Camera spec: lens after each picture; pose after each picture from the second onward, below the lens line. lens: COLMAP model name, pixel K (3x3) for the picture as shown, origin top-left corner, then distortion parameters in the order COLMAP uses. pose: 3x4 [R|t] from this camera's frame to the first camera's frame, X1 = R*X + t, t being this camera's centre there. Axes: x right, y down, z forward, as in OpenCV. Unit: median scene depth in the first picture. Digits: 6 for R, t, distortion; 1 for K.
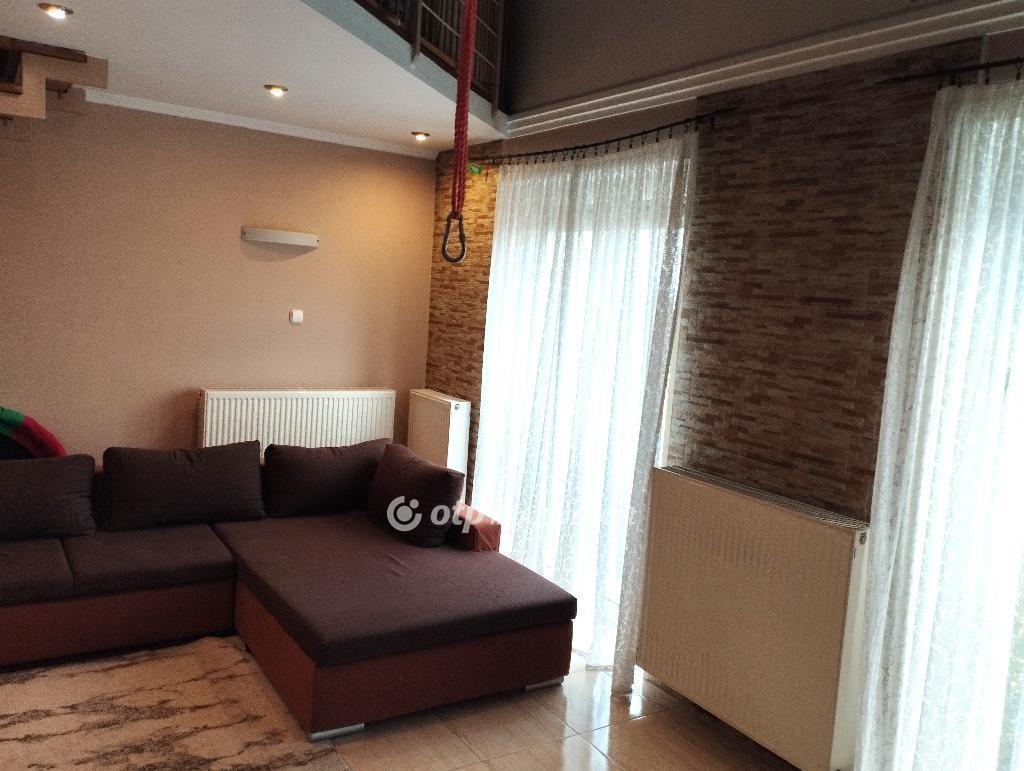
lens RADIAL K [[844.3, 0, 512.0], [0, 844.3, 385.5], [0, 0, 1]] dist [0.062578, -0.089464]
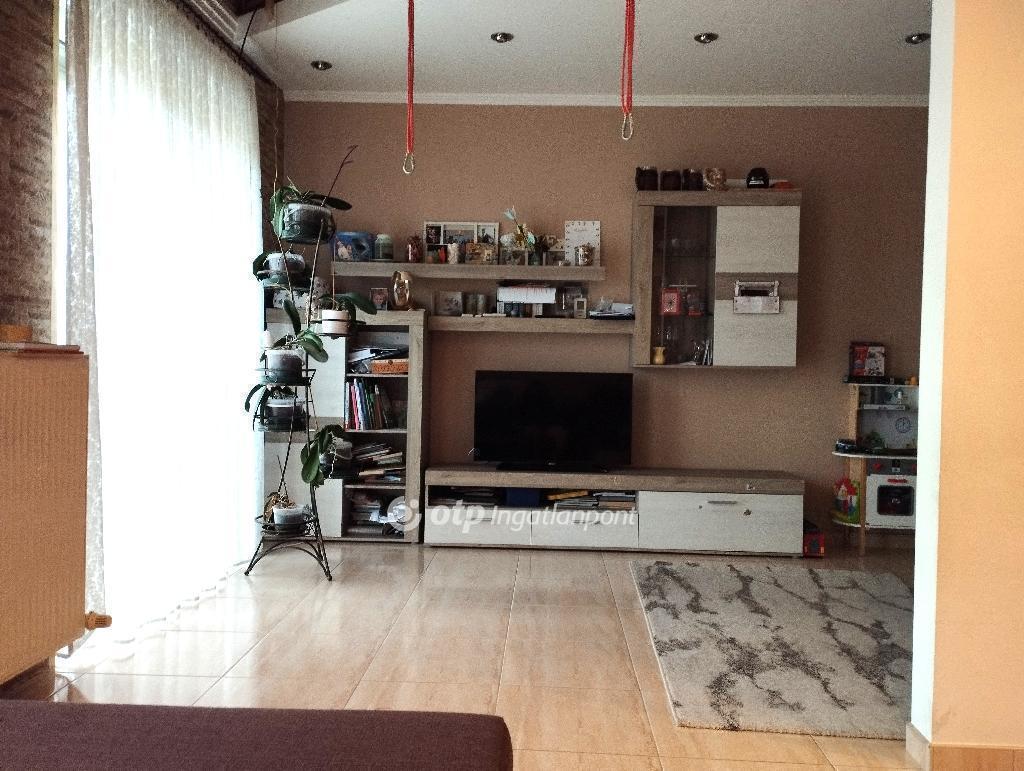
lens RADIAL K [[810.9, 0, 512.0], [0, 810.9, 385.5], [0, 0, 1]] dist [0.029277, -0.006643]
pose [[-0.589749, -0.060280, -0.805334, 0.481093], [-0.150809, 0.987889, 0.036494, 0.118528], [0.793381, 0.142974, -0.591697, 1.138378]]
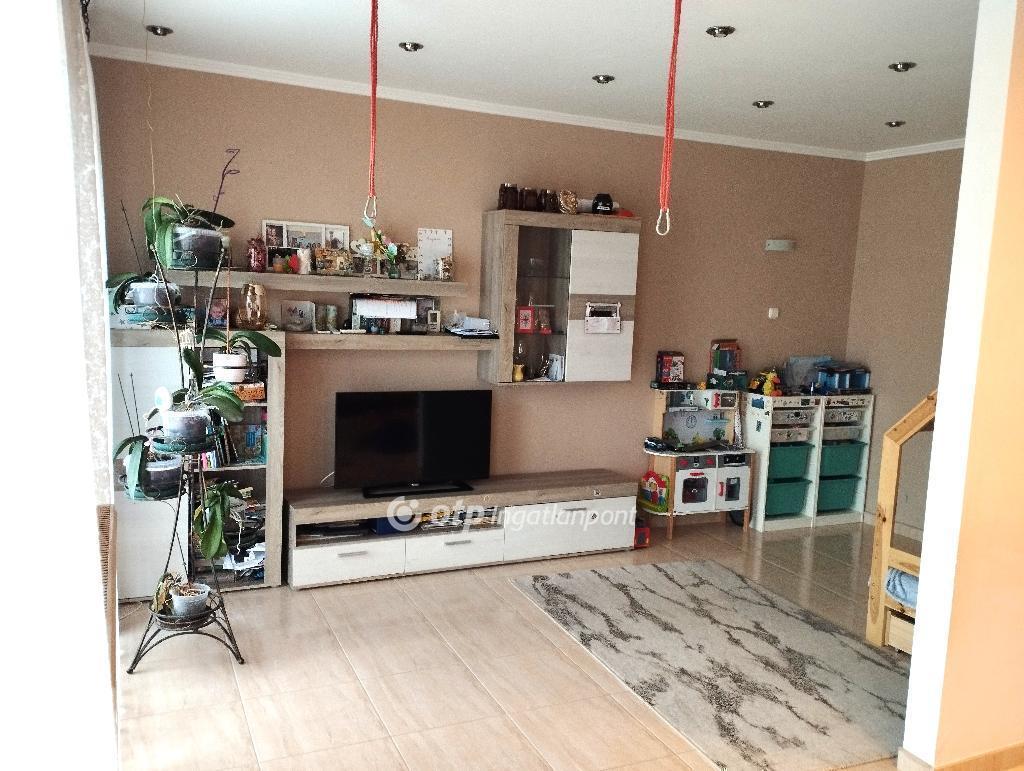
lens RADIAL K [[810.9, 0, 512.0], [0, 810.9, 385.5], [0, 0, 1]] dist [0.029277, -0.006643]
pose [[-0.163611, 0.041196, -0.985664, 0.619186], [-0.164853, 0.983938, 0.068488, 0.007755], [0.972654, 0.173695, -0.154192, 0.725487]]
